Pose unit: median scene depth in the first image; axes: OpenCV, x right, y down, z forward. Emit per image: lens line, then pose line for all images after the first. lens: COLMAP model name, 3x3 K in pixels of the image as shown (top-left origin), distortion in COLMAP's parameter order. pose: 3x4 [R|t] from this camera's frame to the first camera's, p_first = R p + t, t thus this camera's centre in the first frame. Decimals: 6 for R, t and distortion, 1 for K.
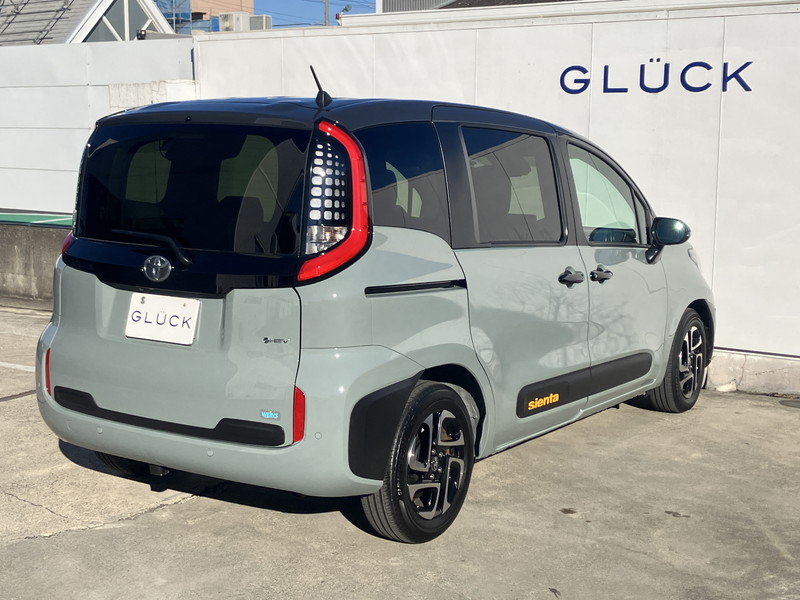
lens RADIAL K [[1169.5, 0, 400.0], [0, 1169.5, 300.0], [0, 0, 1]] dist [0.106808, -0.067994]
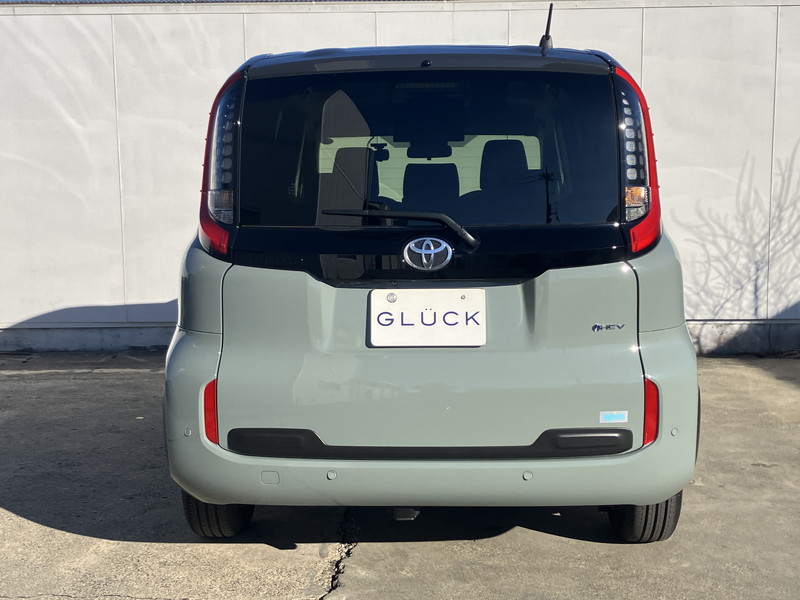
lens RADIAL K [[1067.5, 0, 400.0], [0, 1067.5, 300.0], [0, 0, 1]] dist [0.133806, -0.422974]
pose [[0.843810, -0.087031, 0.529538, -0.541395], [0.091587, 0.995640, 0.017694, -0.009645], [-0.528769, 0.033569, 0.848101, 0.369103]]
